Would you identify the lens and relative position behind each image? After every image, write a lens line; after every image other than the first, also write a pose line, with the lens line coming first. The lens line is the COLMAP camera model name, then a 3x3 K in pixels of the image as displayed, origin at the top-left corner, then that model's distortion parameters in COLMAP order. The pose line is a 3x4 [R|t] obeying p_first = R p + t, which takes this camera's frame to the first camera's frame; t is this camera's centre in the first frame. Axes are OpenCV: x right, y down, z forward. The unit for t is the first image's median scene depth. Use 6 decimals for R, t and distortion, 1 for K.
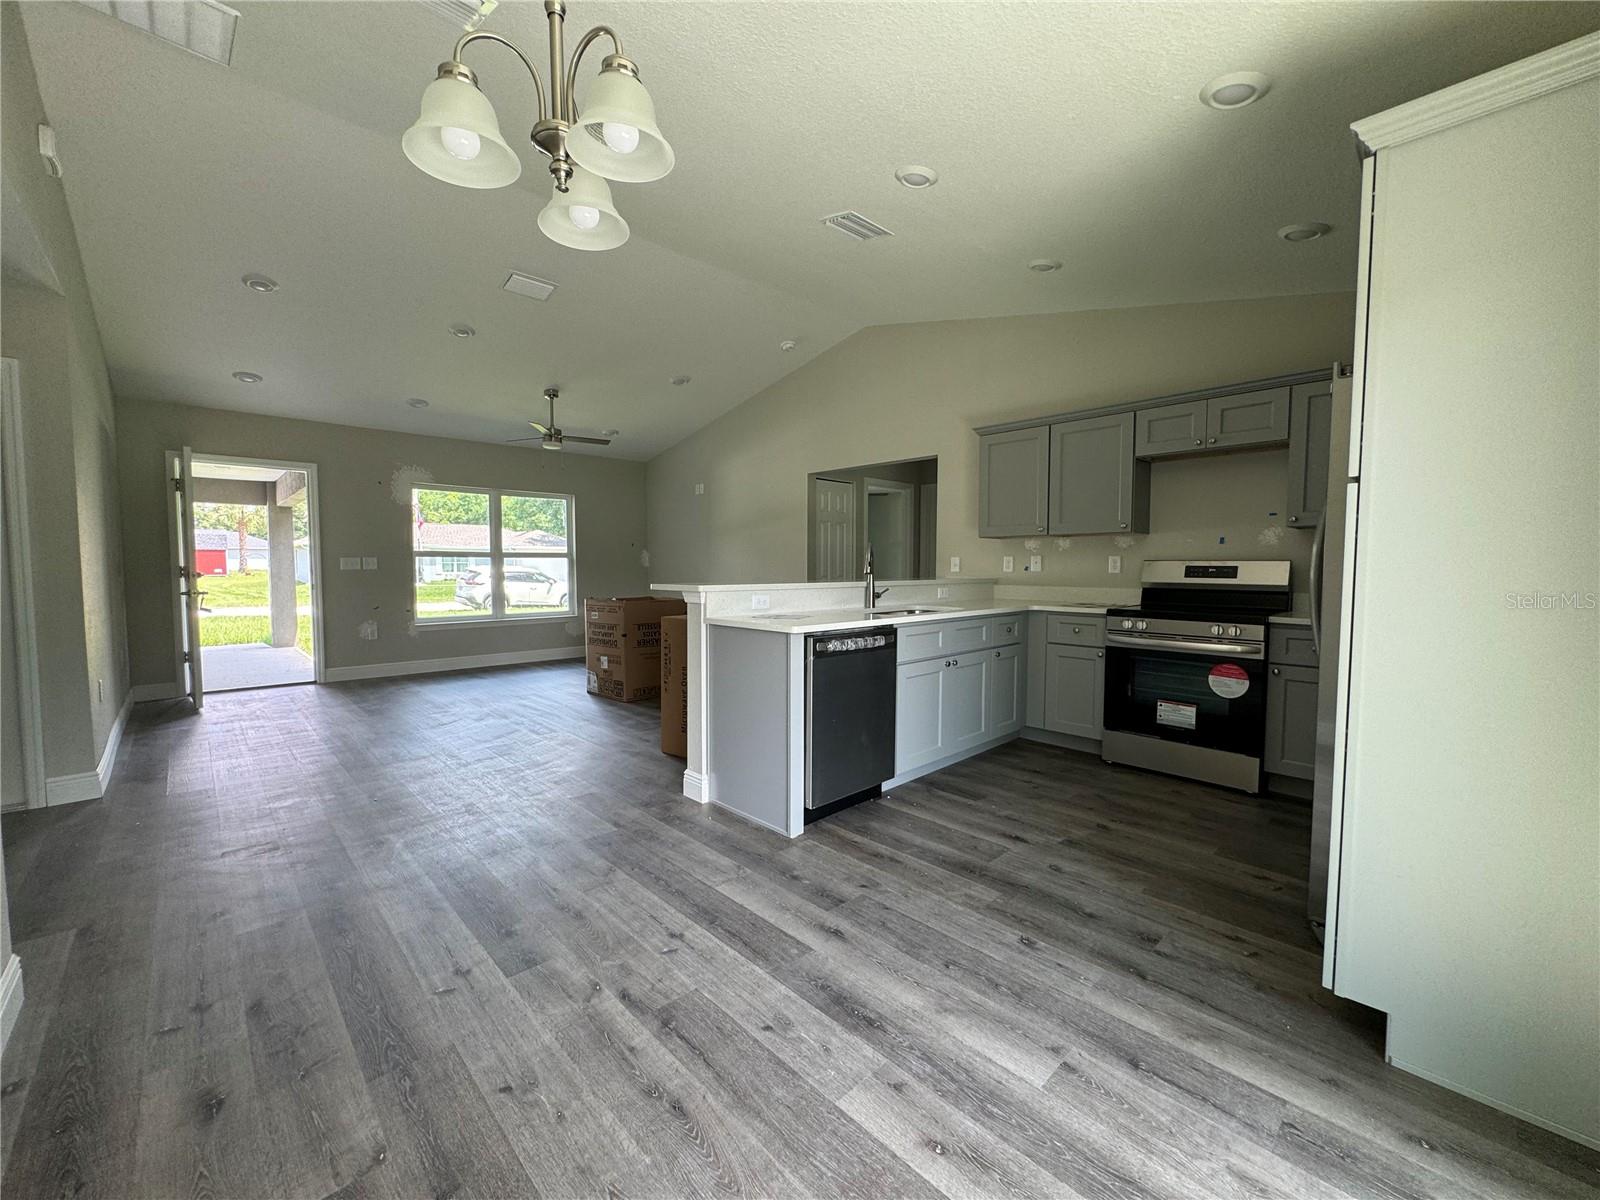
lens RADIAL K [[640.0, 0, 800.0], [0, 640.0, 600.0], [0, 0, 1]] dist [-0.001694, -0.000078]
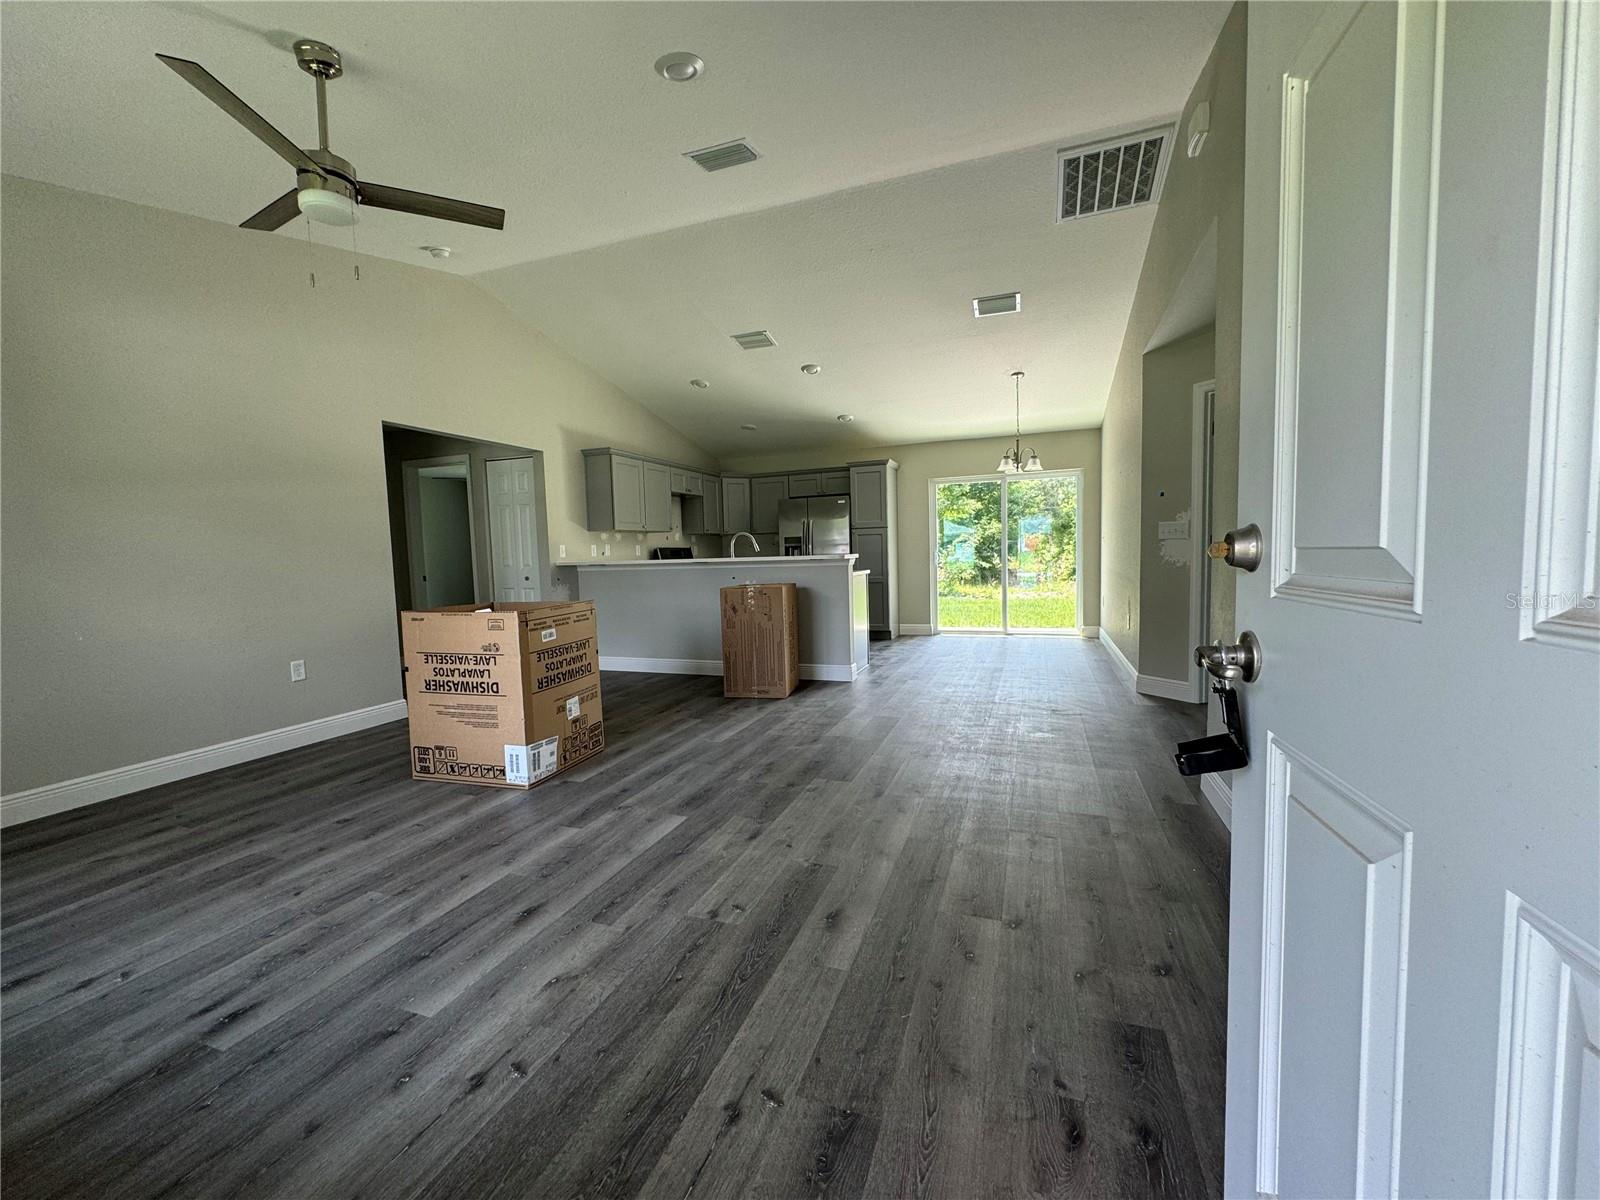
lens RADIAL K [[640.0, 0, 800.0], [0, 640.0, 600.0], [0, 0, 1]] dist [-0.001694, -0.000078]
pose [[-0.439871, -0.051822, 0.896565, -2.288535], [0.080368, 0.992057, 0.096771, -0.105686], [-0.894458, 0.114622, -0.432212, 2.599821]]
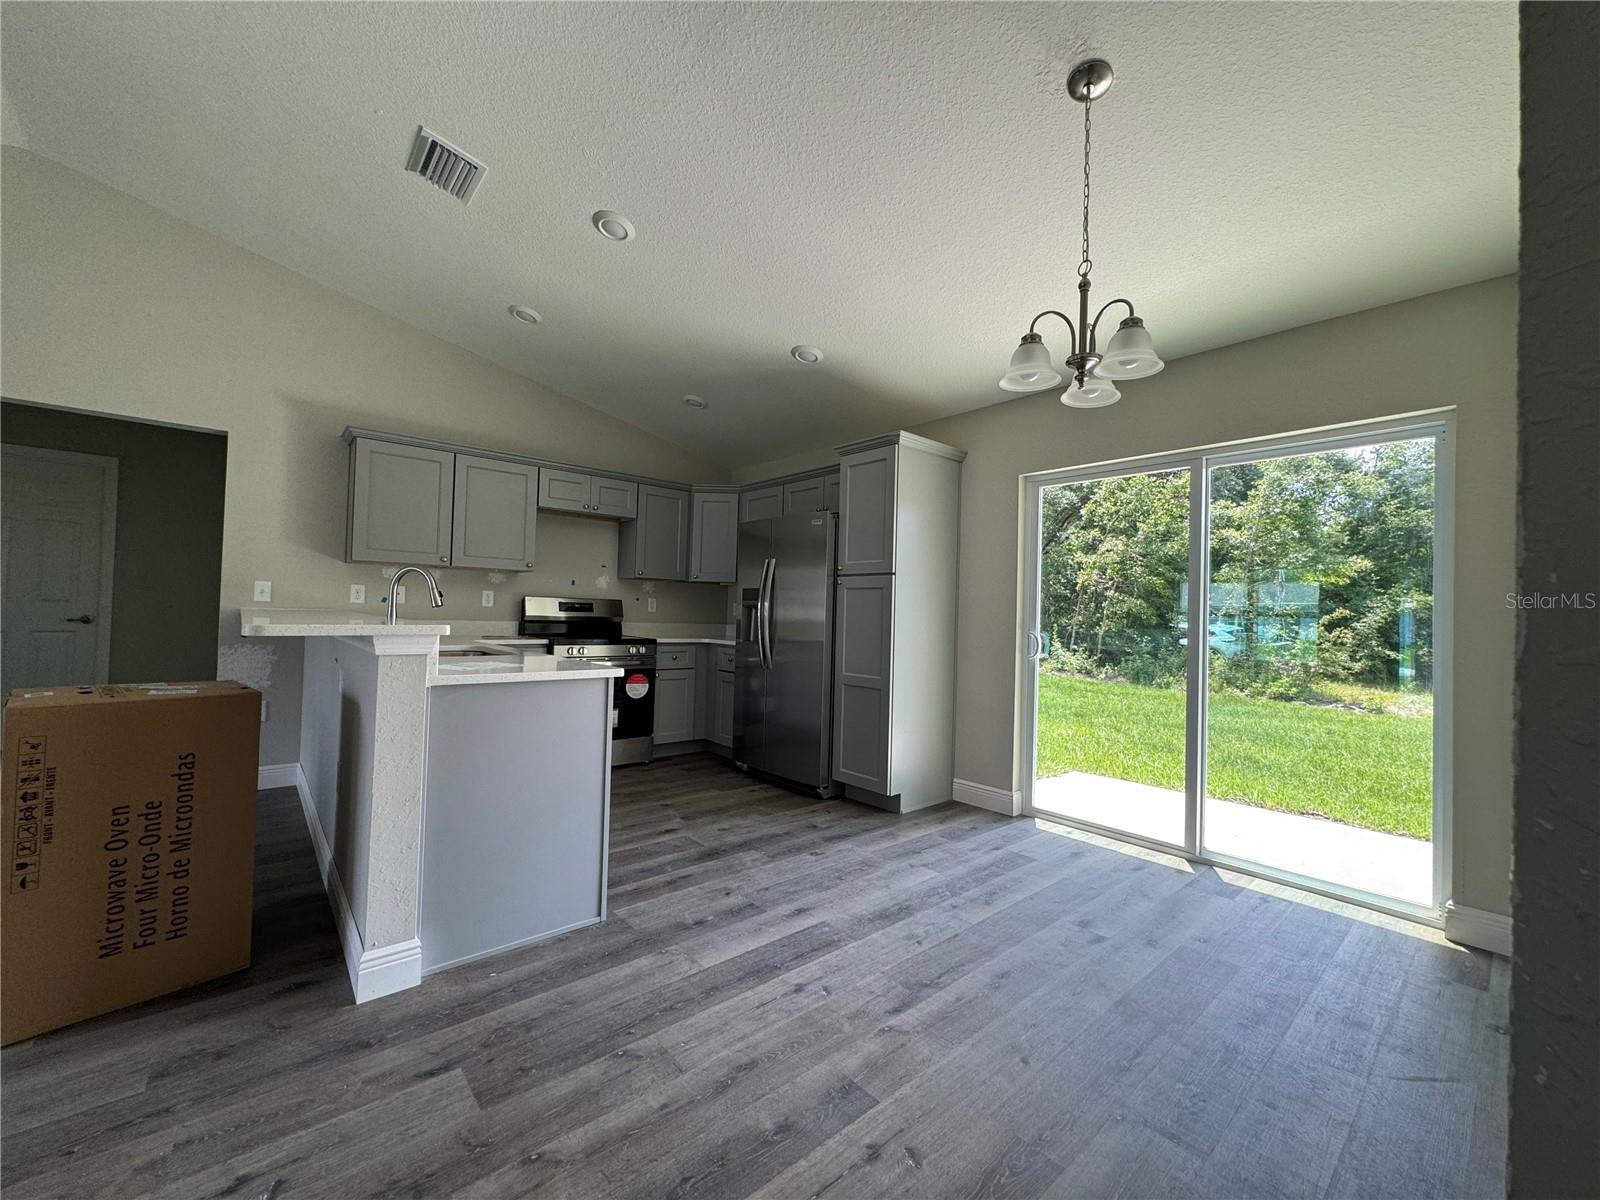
lens RADIAL K [[640.0, 0, 800.0], [0, 640.0, 600.0], [0, 0, 1]] dist [-0.001694, -0.000078]
pose [[0.046941, 0.019580, 0.998706, -1.035090], [0.026603, 0.999429, -0.020844, -0.033293], [-0.998543, 0.027547, 0.046393, 0.834460]]
